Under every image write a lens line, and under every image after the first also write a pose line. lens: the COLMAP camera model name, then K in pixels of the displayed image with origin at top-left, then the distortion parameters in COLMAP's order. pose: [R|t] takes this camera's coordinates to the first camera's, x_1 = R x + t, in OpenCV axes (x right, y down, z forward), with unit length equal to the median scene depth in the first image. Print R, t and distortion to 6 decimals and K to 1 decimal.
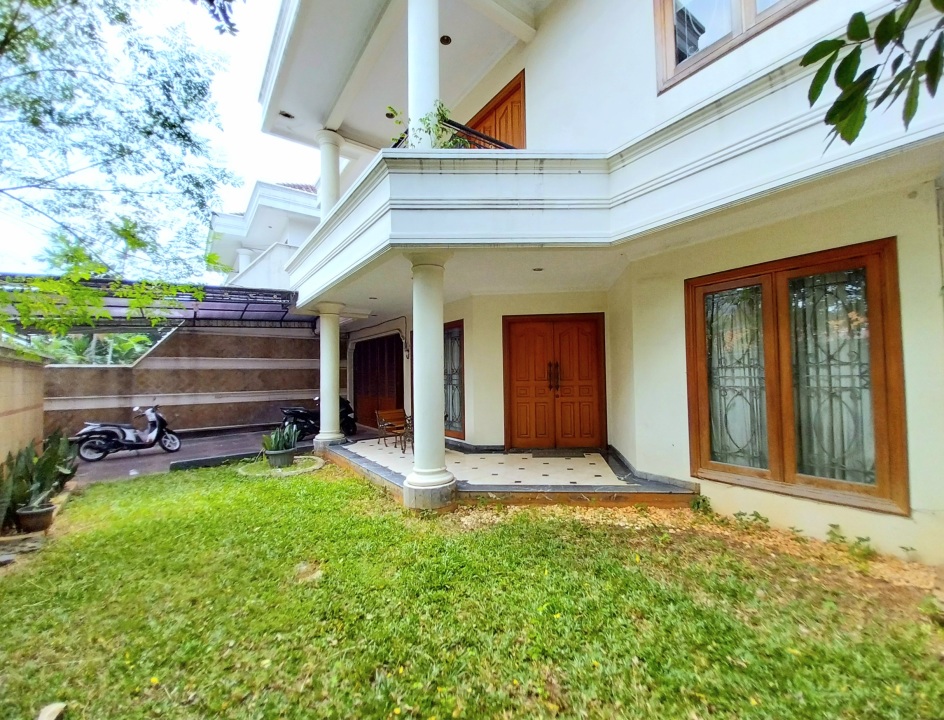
lens RADIAL K [[383.0, 0, 496.2], [0, 383.0, 360.7], [0, 0, 1]] dist [0.000391, 0.000041]
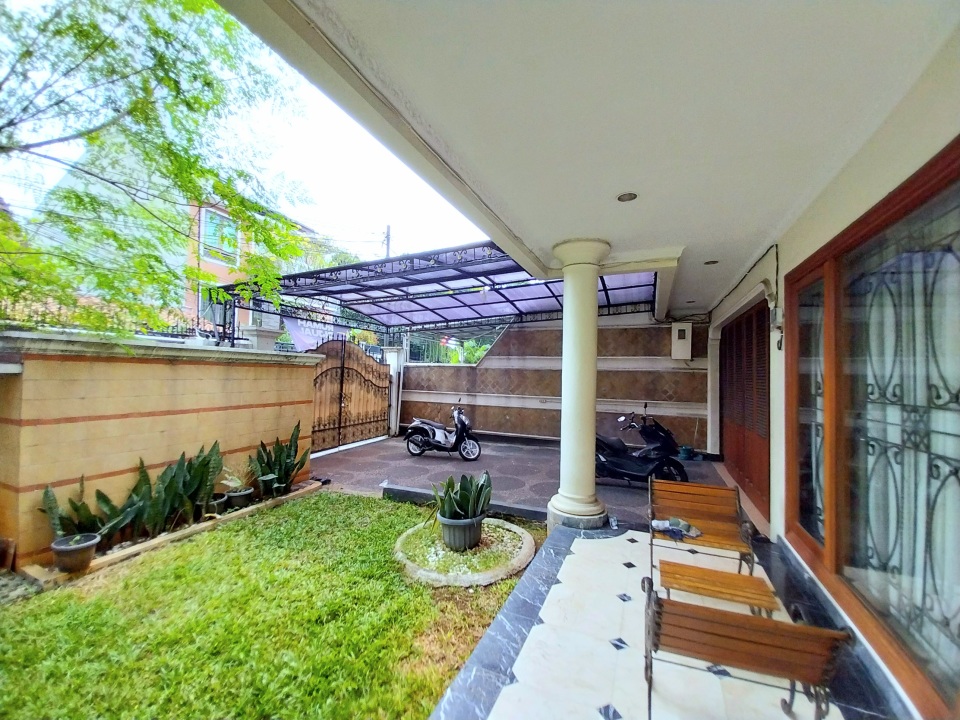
lens RADIAL K [[376.1, 0, 494.2], [0, 376.1, 362.6], [0, 0, 1]] dist [0.018342, -0.014532]
pose [[0.482727, 0.000611, -0.875771, -0.050176], [0.003617, 0.999990, 0.002692, 0.005735], [0.875763, -0.004467, 0.482720, 0.750116]]
